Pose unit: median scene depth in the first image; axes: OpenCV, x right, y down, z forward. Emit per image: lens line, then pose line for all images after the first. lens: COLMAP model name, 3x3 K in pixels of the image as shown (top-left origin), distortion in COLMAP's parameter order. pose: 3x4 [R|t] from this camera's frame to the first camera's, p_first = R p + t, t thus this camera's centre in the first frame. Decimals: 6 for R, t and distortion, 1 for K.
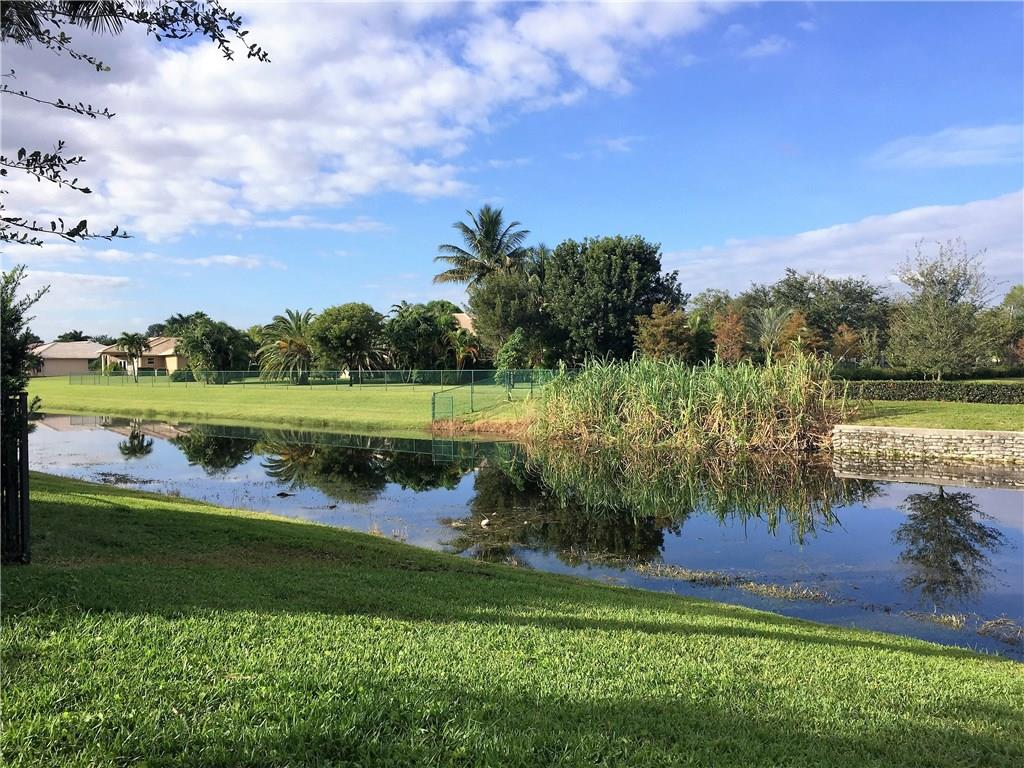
lens RADIAL K [[903.9, 0, 512.0], [0, 903.9, 382.9], [0, 0, 1]] dist [0.088246, -0.095542]
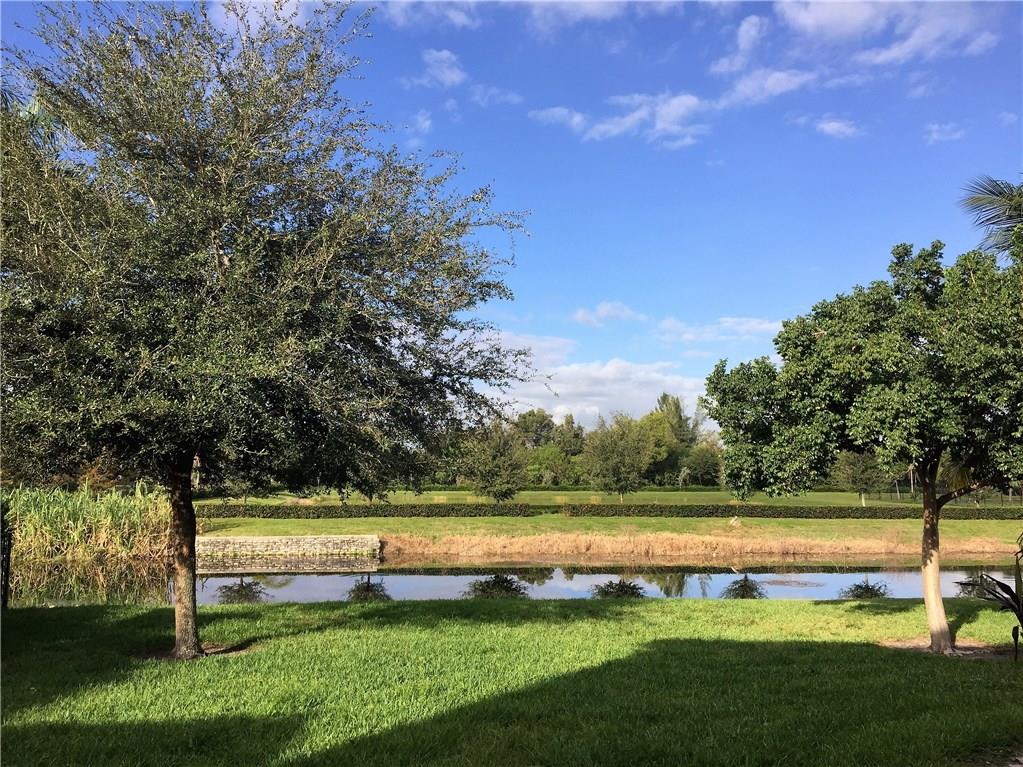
lens RADIAL K [[903.0, 0, 511.5], [0, 903.0, 383.5], [0, 0, 1]] dist [0.088246, -0.095542]
pose [[0.669330, 0.090673, 0.737412, -0.387910], [0.004692, 0.991989, -0.126235, -0.009618], [-0.742950, 0.087952, 0.663543, -0.342803]]
